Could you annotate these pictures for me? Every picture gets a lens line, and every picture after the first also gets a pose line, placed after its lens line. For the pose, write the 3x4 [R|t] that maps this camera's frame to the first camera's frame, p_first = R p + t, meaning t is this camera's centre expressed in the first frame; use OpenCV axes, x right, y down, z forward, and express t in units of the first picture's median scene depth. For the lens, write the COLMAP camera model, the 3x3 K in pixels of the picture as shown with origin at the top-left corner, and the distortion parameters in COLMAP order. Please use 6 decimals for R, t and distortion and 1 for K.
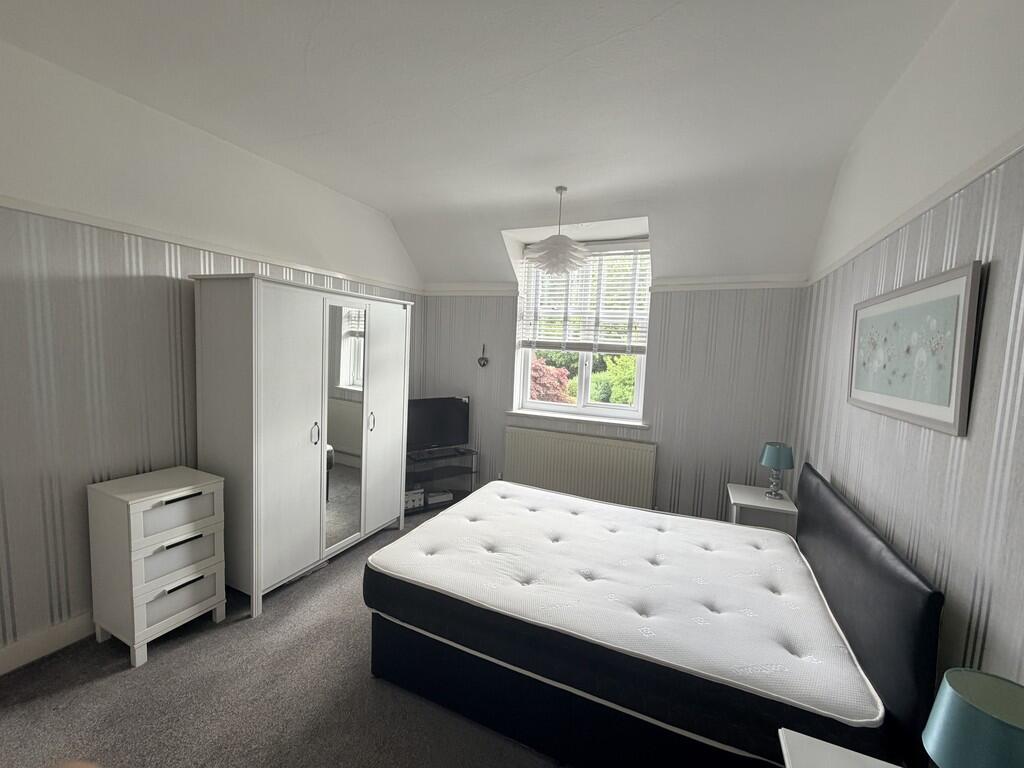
lens RADIAL K [[408.6, 0, 510.0], [0, 408.6, 383.0], [0, 0, 1]] dist [0.001516, -0.000091]
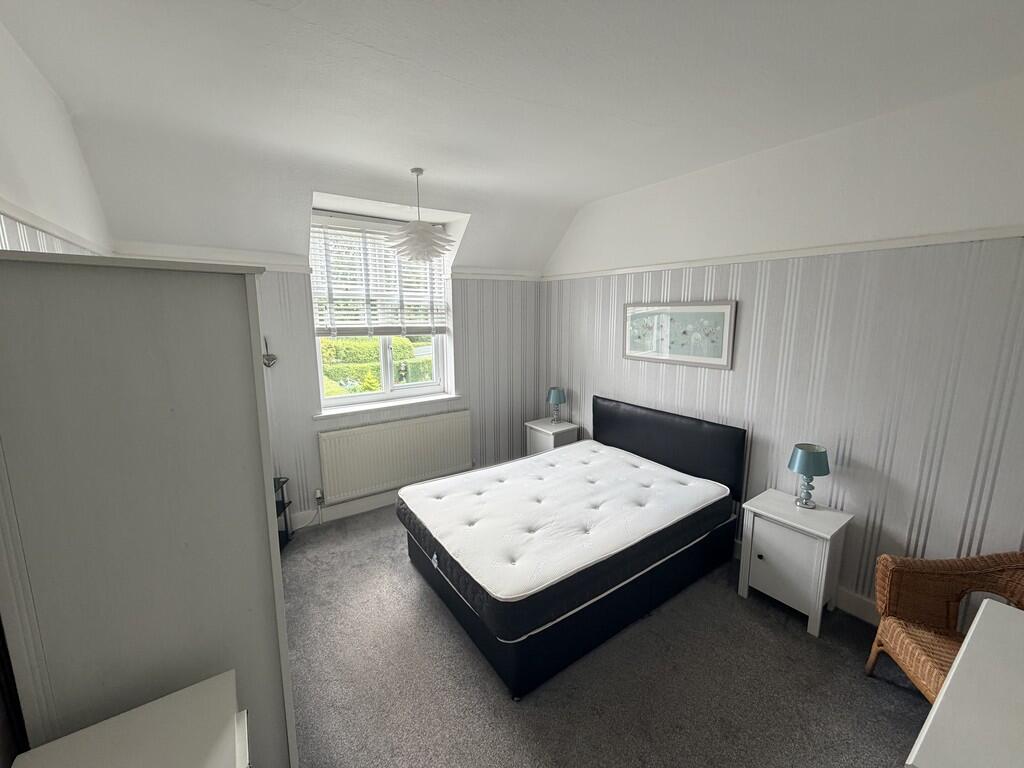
lens RADIAL K [[408.6, 0, 509.6], [0, 408.6, 381.8], [0, 0, 1]] dist [0.001516, -0.000091]
pose [[0.510368, -0.187038, 0.839370, -0.653840], [0.094772, 0.982349, 0.161273, -0.125904], [-0.854718, -0.002760, 0.519085, 0.324207]]
